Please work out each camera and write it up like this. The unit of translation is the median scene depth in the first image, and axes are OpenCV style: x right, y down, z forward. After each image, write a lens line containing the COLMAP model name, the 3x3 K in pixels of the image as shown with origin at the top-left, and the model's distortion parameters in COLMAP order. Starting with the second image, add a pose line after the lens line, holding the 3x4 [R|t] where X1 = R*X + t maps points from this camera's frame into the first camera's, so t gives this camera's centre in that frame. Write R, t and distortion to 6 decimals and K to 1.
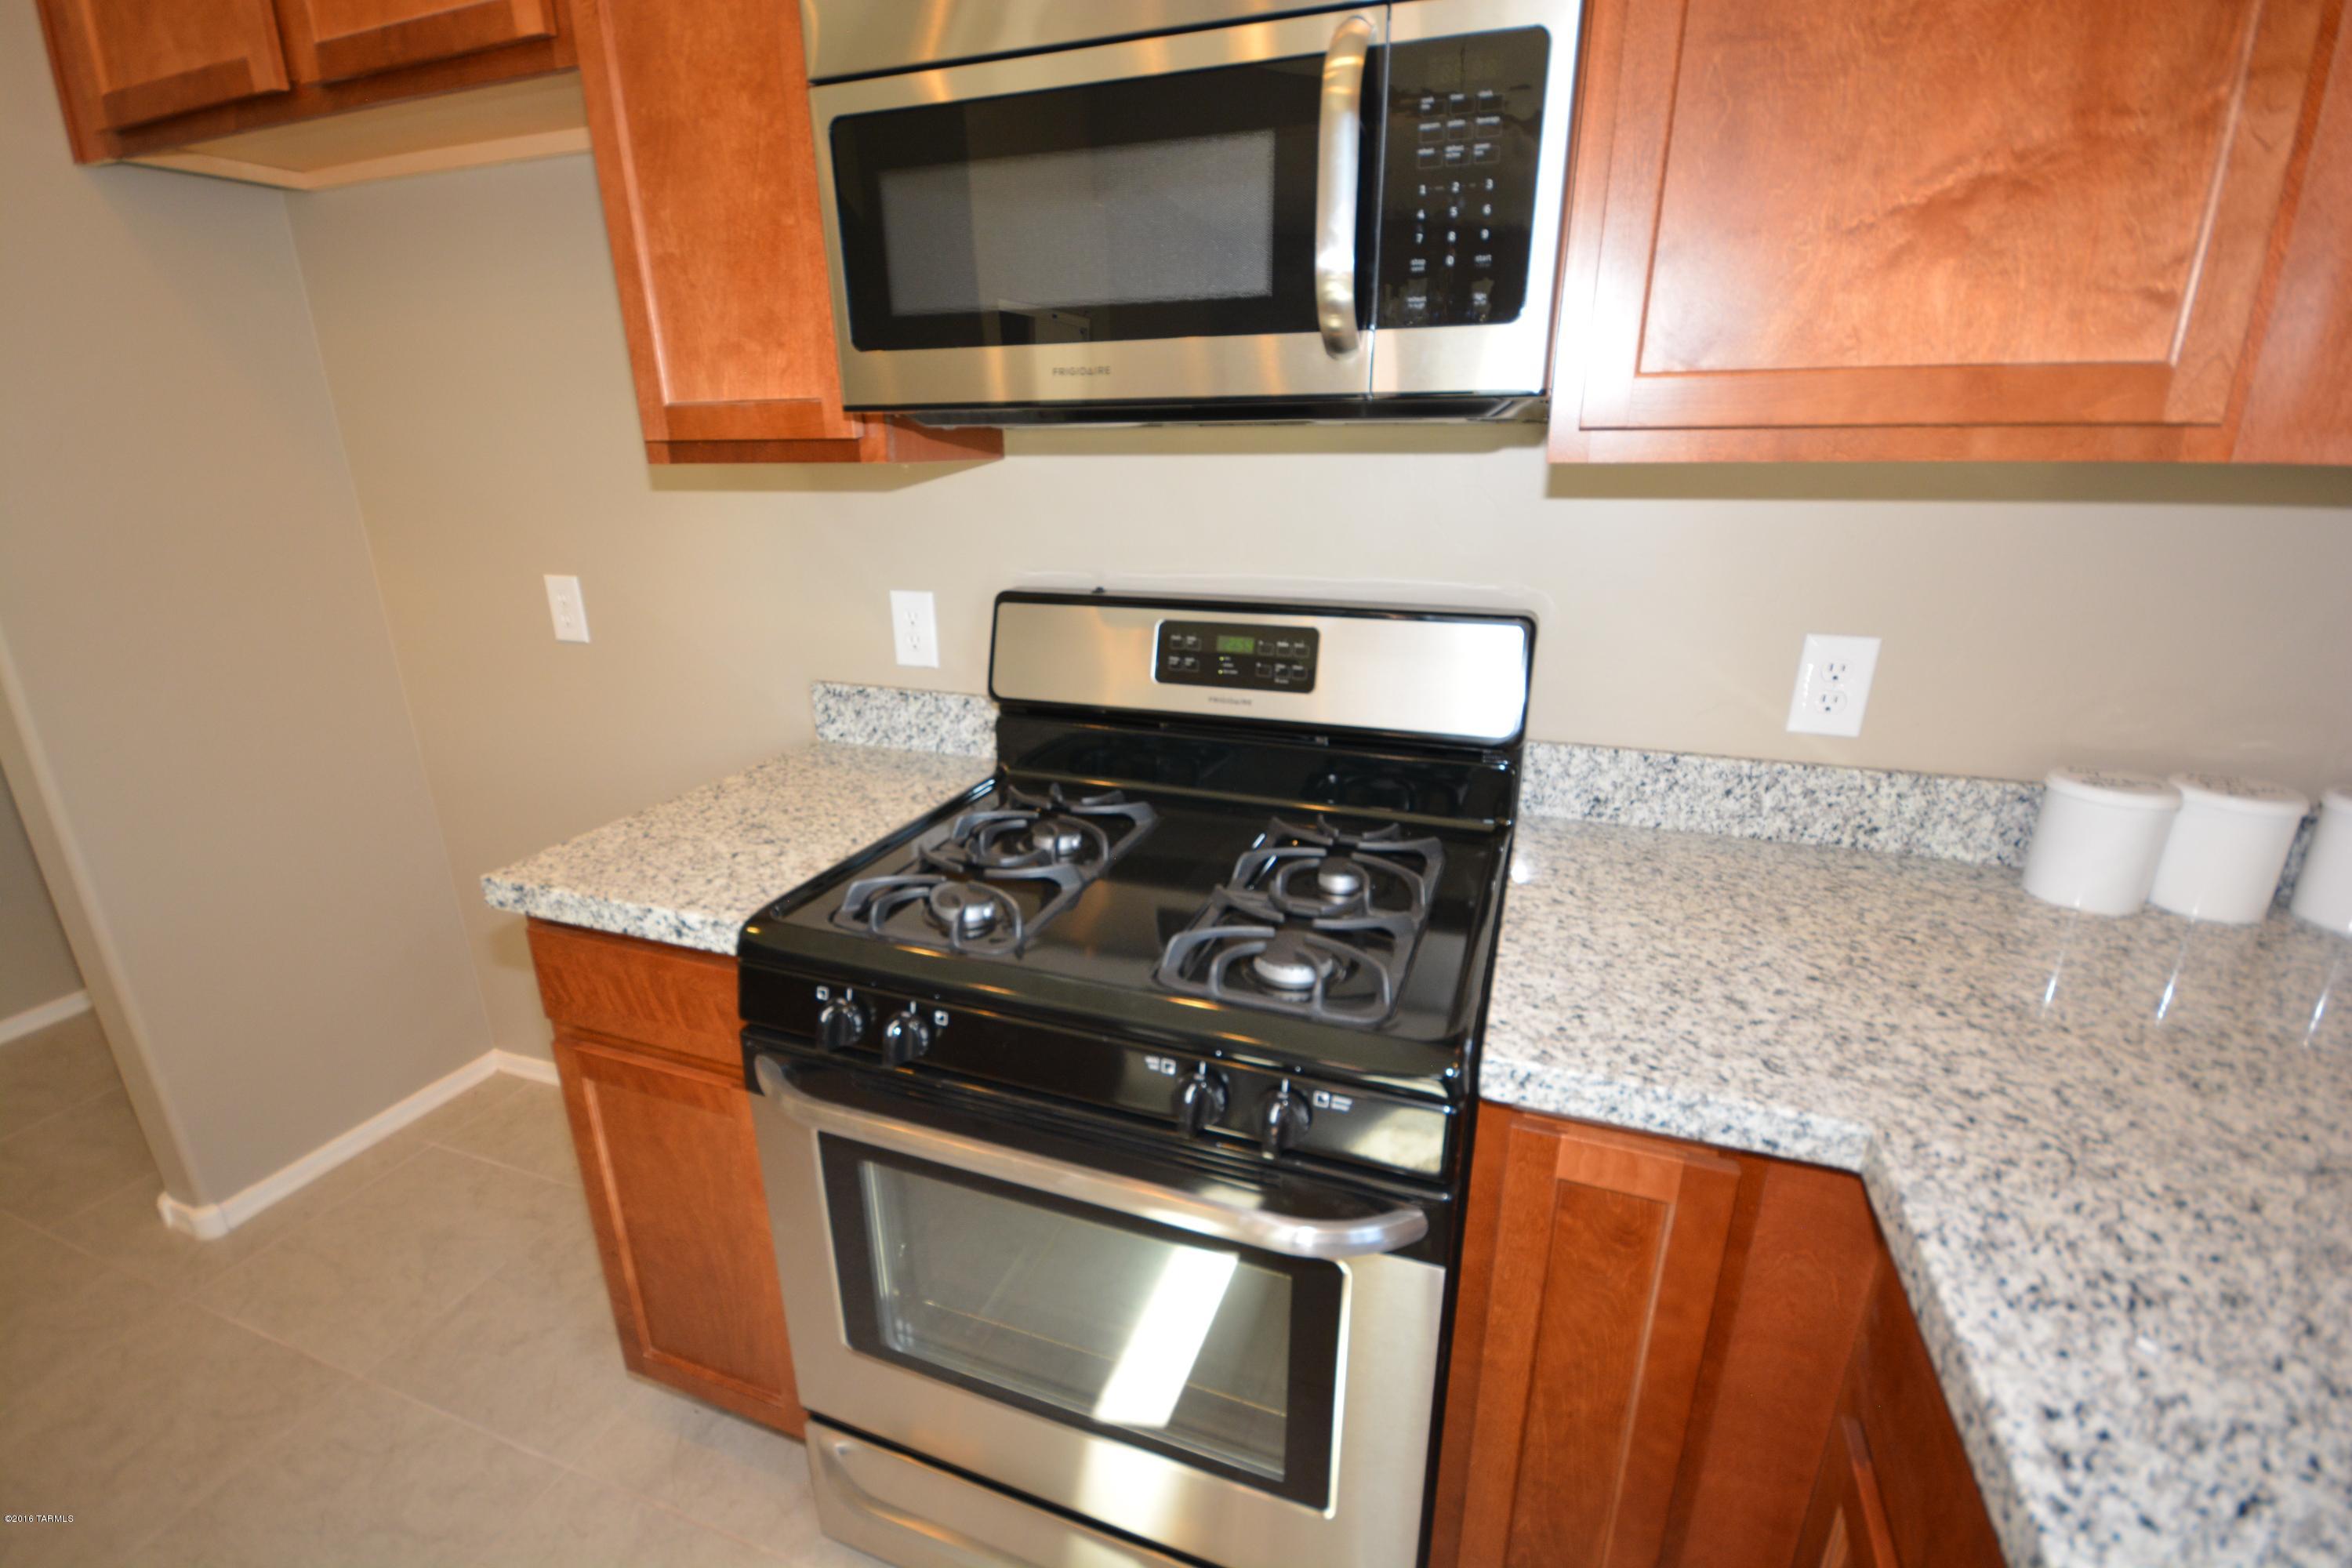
lens RADIAL K [[1036.6, 0, 1165.2], [0, 1036.6, 790.7], [0, 0, 1]] dist [-0.000714, -0.000223]
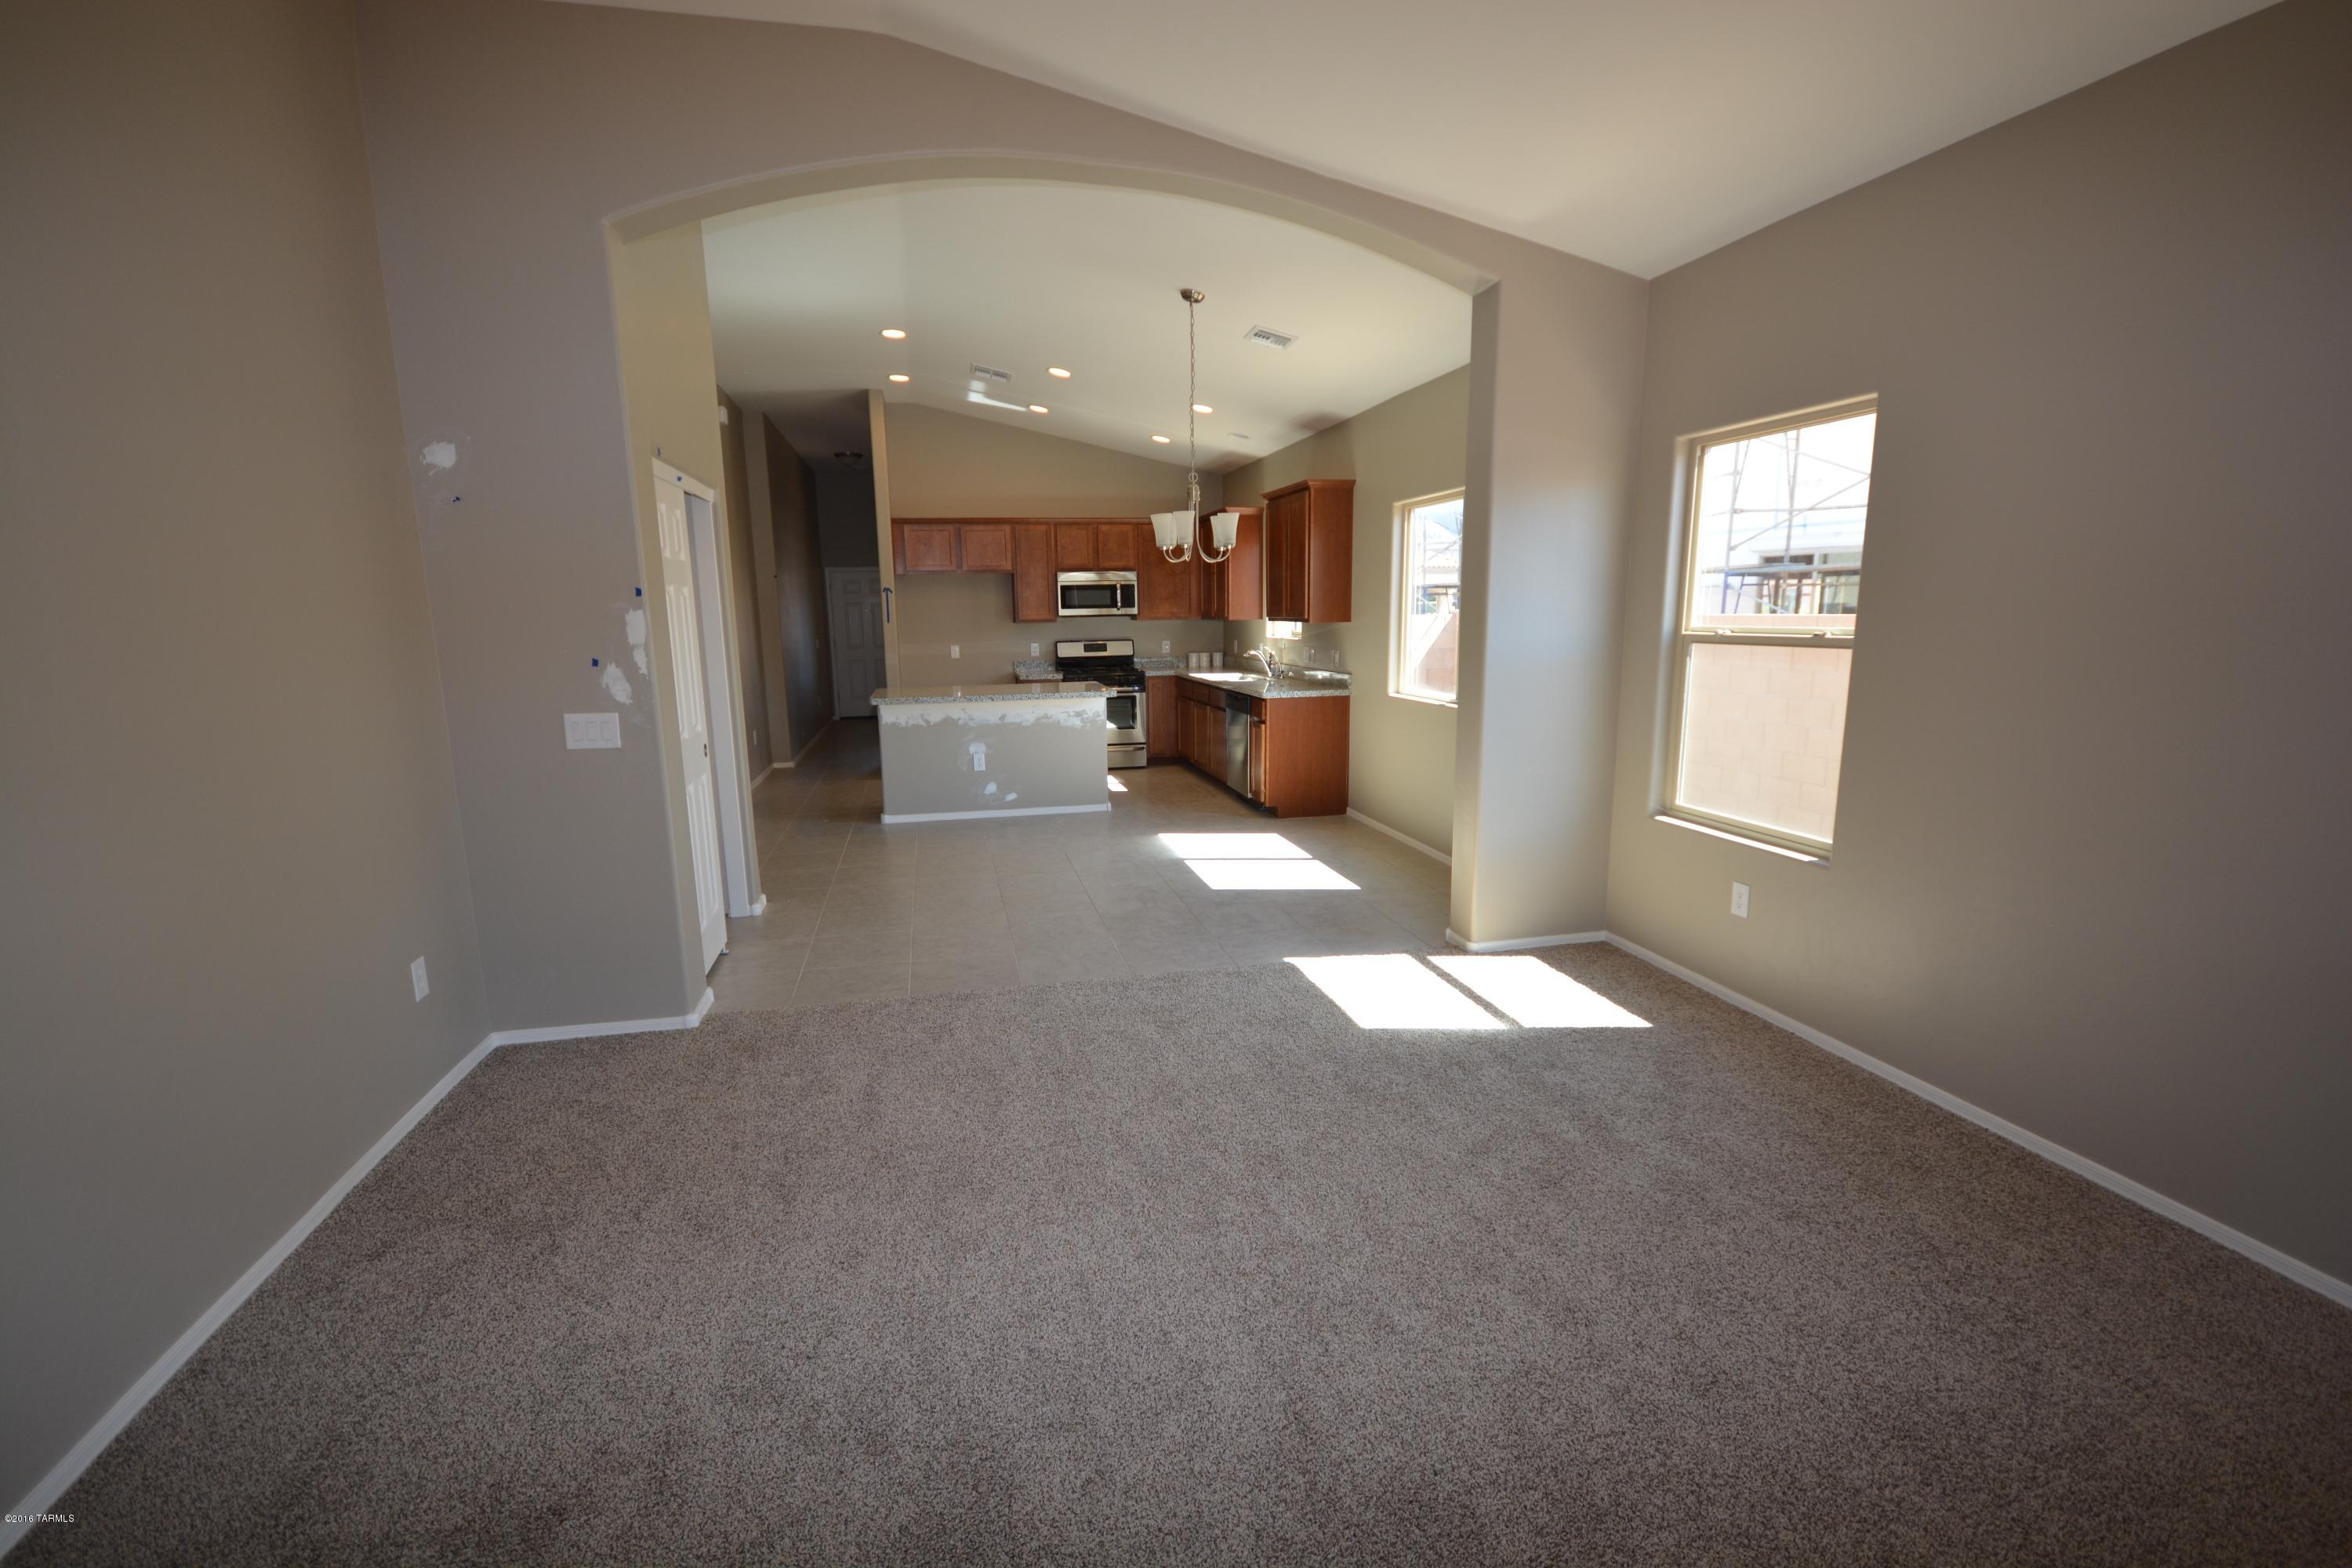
lens RADIAL K [[1036.6, 0, 1165.2], [0, 1036.6, 790.7], [0, 0, 1]] dist [-0.000714, -0.000223]
pose [[0.833717, -0.103382, 0.542428, -3.920514], [0.185878, 0.977533, -0.099387, 1.828510], [-0.519967, 0.183687, 0.834202, -5.623833]]
